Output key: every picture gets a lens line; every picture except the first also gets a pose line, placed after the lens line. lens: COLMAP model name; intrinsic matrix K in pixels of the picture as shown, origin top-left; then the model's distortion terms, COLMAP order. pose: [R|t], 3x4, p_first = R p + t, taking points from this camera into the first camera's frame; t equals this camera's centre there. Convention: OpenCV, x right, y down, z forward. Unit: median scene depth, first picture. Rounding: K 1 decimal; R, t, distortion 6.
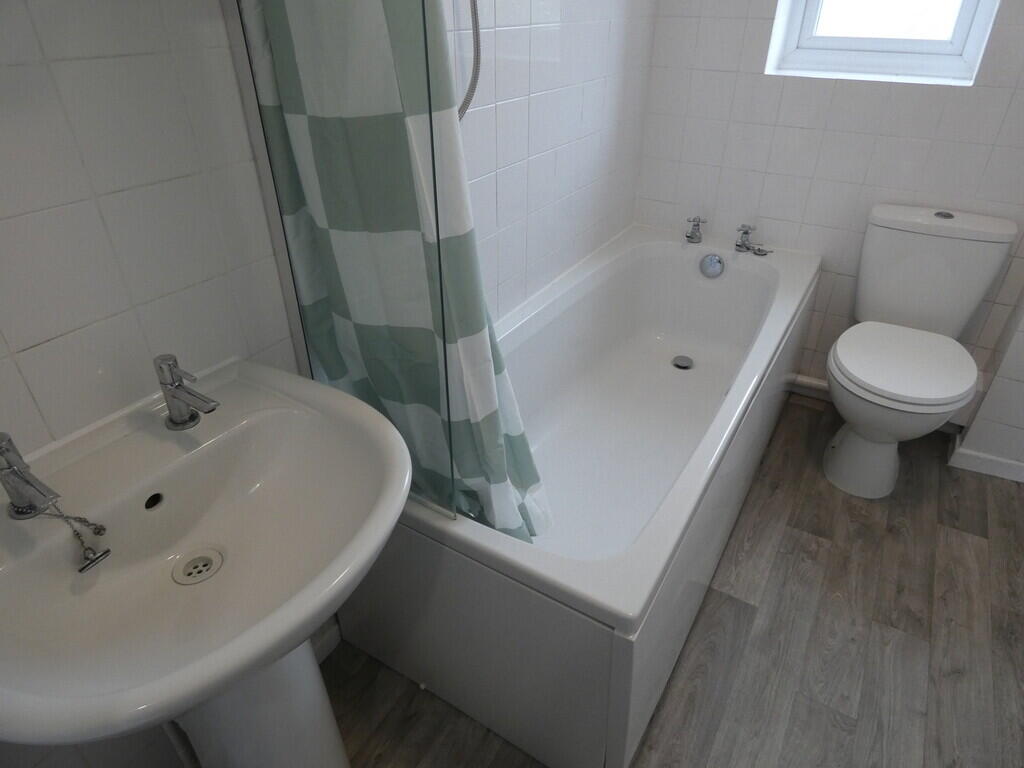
lens RADIAL K [[621.0, 0, 512.0], [0, 621.0, 384.0], [0, 0, 1]] dist [0.006767, 0.001756]
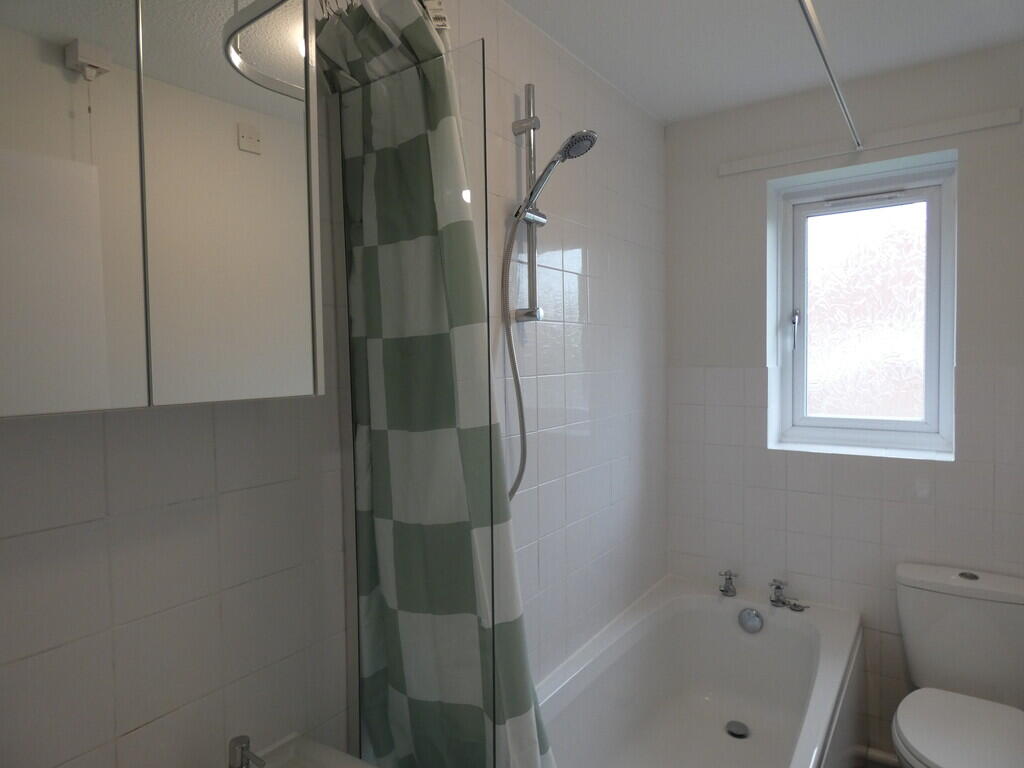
lens RADIAL K [[621.0, 0, 512.0], [0, 621.0, 384.0], [0, 0, 1]] dist [0.006767, 0.001756]
pose [[0.998397, -0.010262, -0.055666, -0.010665], [-0.018380, 0.871363, -0.490295, -0.044602], [0.053537, 0.490532, 0.869777, -0.178684]]
